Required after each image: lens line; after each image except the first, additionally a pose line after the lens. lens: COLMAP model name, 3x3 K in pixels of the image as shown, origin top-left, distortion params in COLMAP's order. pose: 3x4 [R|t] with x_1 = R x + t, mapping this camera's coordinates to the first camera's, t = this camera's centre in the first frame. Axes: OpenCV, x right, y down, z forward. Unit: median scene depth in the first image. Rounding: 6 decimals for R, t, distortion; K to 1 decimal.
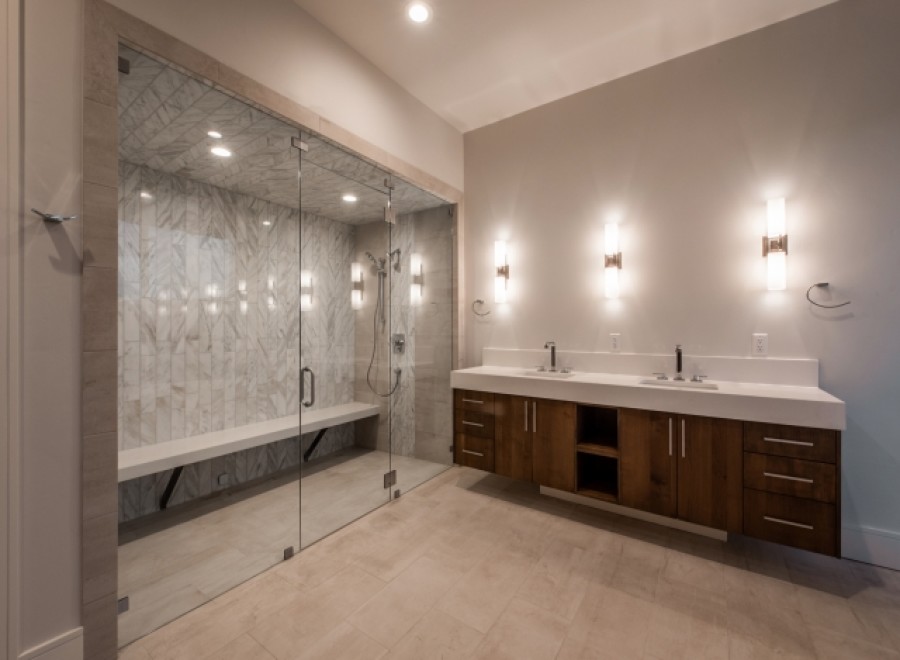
lens RADIAL K [[368.8, 0, 453.5], [0, 368.8, 327.3], [0, 0, 1]] dist [-0.006456, -0.002825]
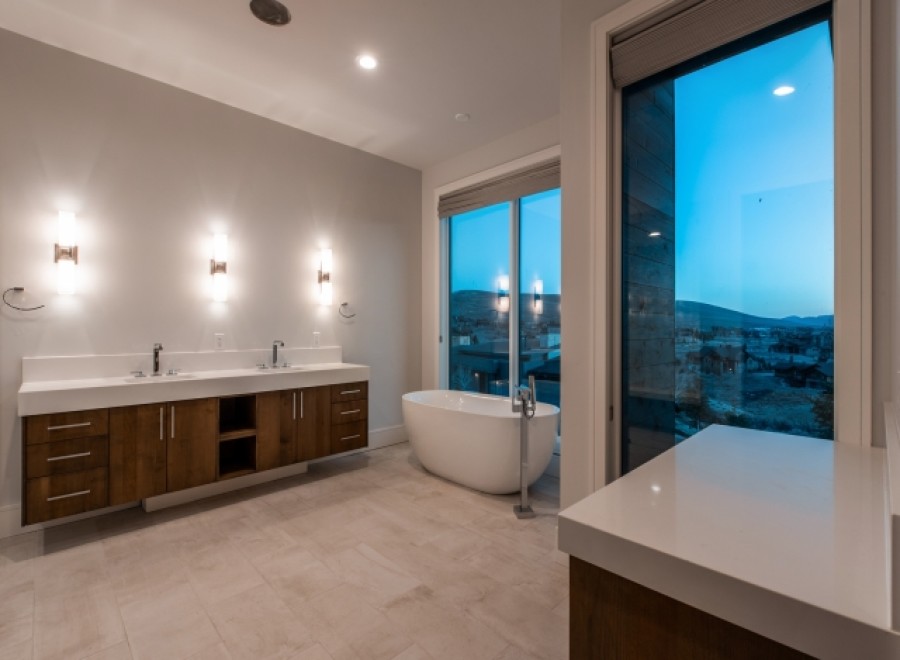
lens RADIAL K [[414.8, 0, 453.8], [0, 414.8, 328.5], [0, 0, 1]] dist [0.009054, -0.003144]
pose [[0.193329, -0.001777, 0.981132, -0.781700], [-0.004951, 0.999984, 0.002786, -0.006044], [-0.981122, -0.005396, 0.193317, 0.086161]]
